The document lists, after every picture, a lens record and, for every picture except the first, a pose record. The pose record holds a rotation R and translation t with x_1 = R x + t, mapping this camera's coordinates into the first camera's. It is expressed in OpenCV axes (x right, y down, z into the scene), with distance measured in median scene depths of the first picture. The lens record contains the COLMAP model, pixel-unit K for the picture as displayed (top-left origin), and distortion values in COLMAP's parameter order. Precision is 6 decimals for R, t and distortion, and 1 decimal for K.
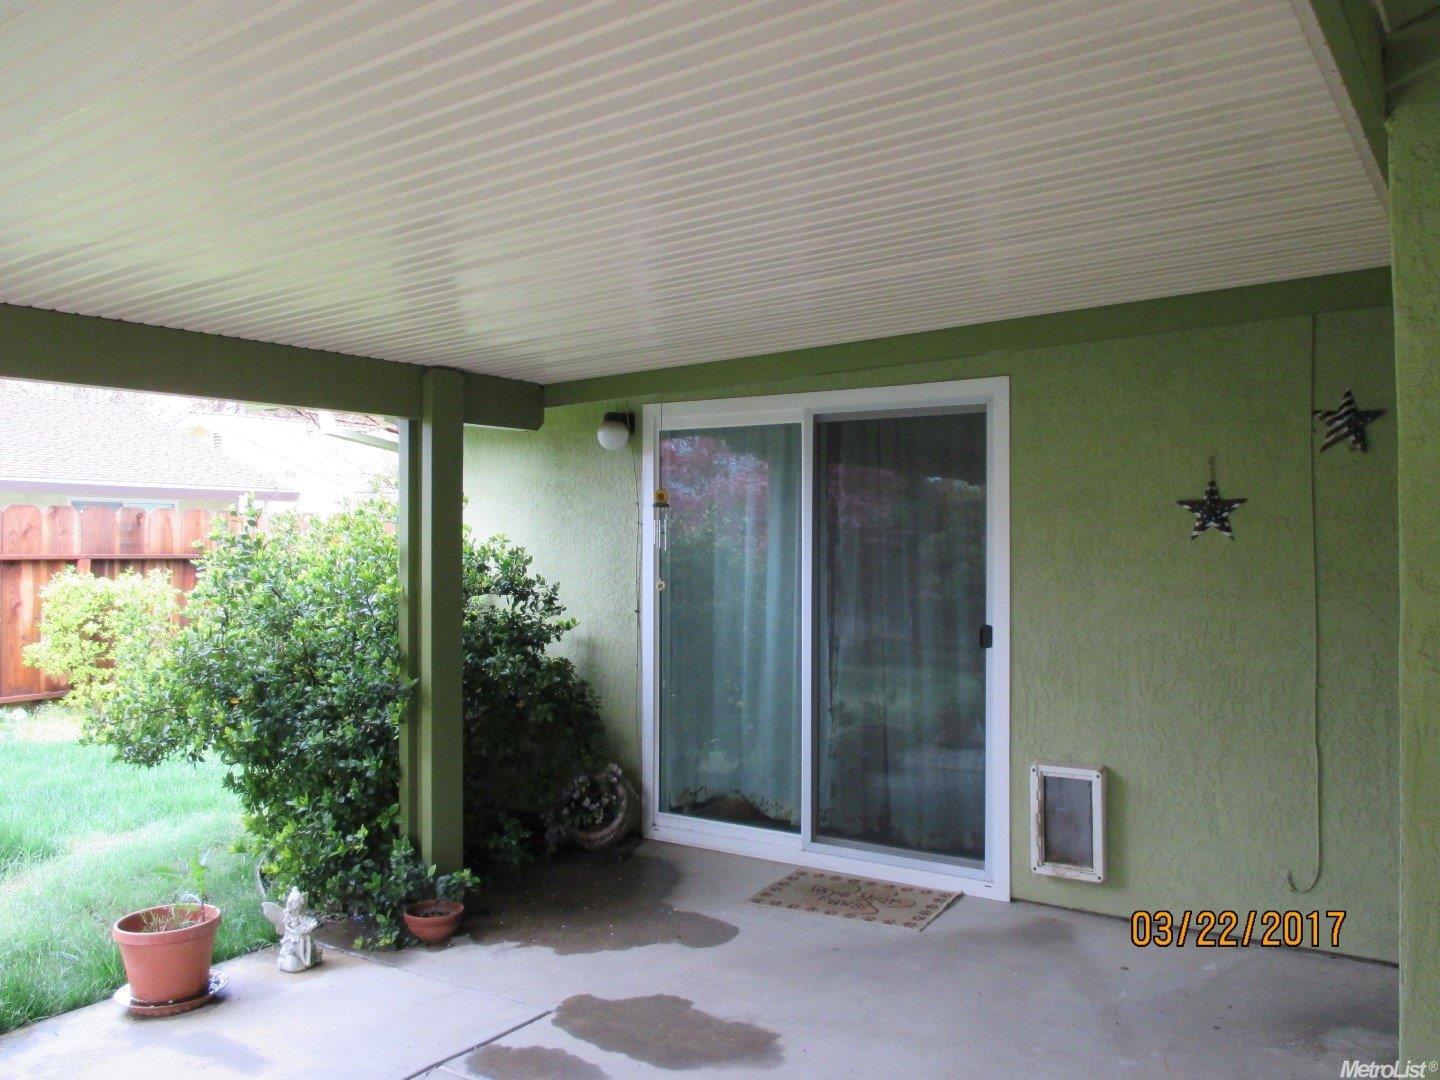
lens RADIAL K [[1199.1, 0, 719.8], [0, 1199.1, 532.9], [0, 0, 1]] dist [-0.034441, 0.015119]
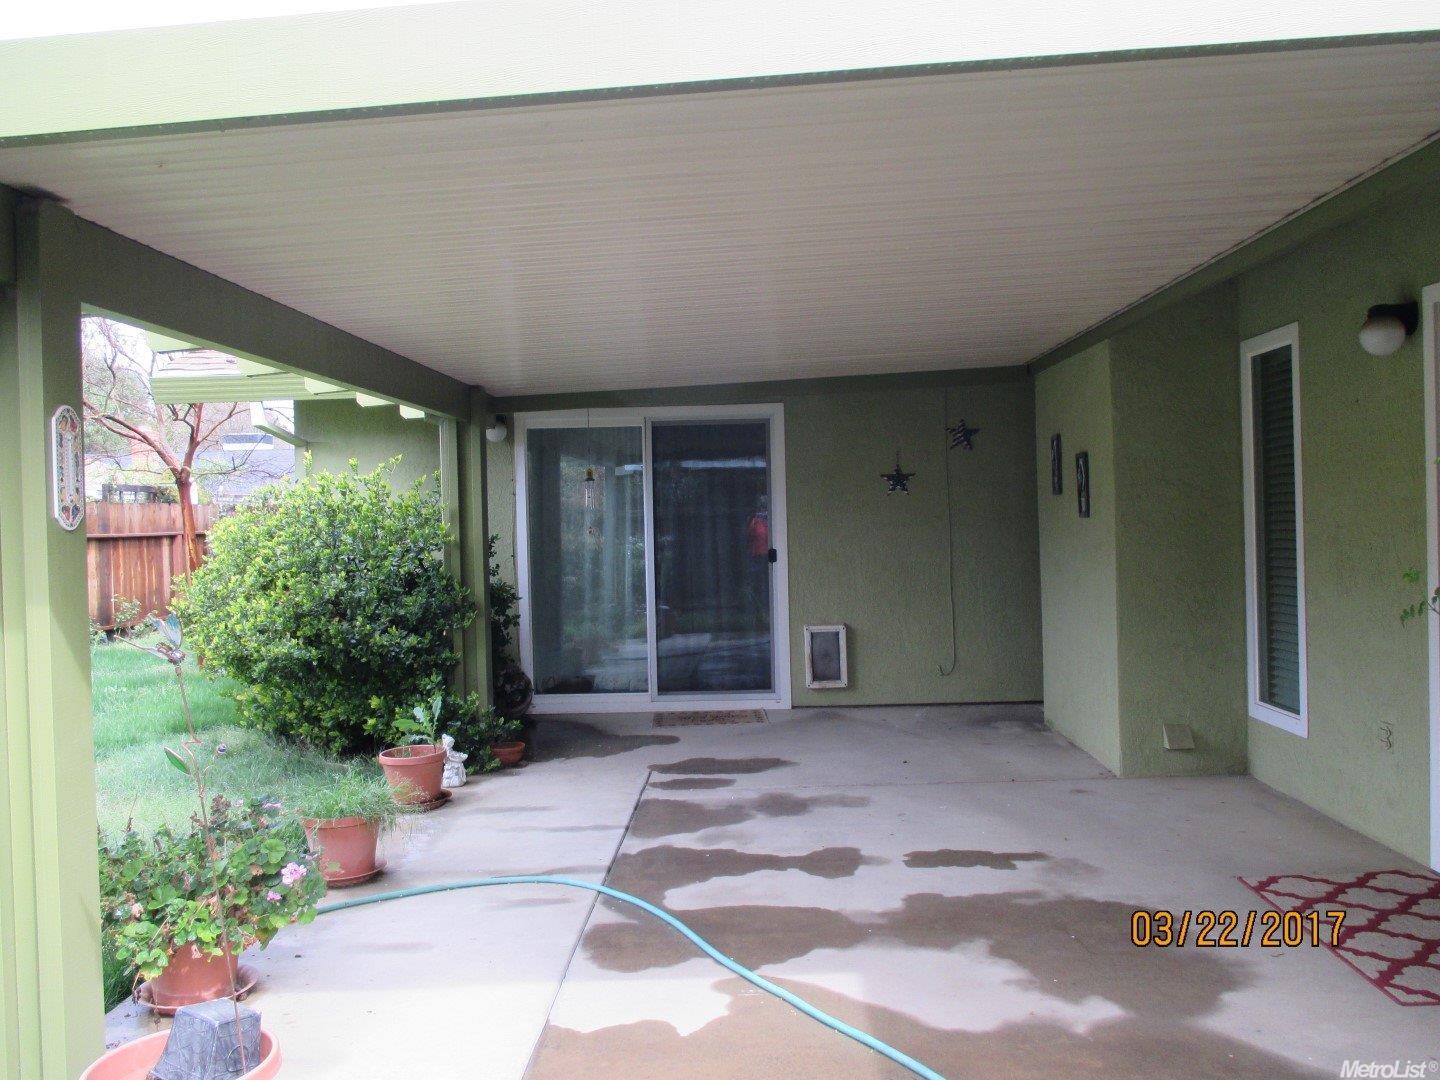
lens RADIAL K [[1199.1, 0, 720.9], [0, 1199.1, 536.5], [0, 0, 1]] dist [-0.034441, 0.015119]
pose [[0.841686, -0.032080, 0.539014, -0.780526], [0.021719, 0.999437, 0.025567, 0.014727], [-0.539531, -0.009812, 0.841909, -0.404900]]
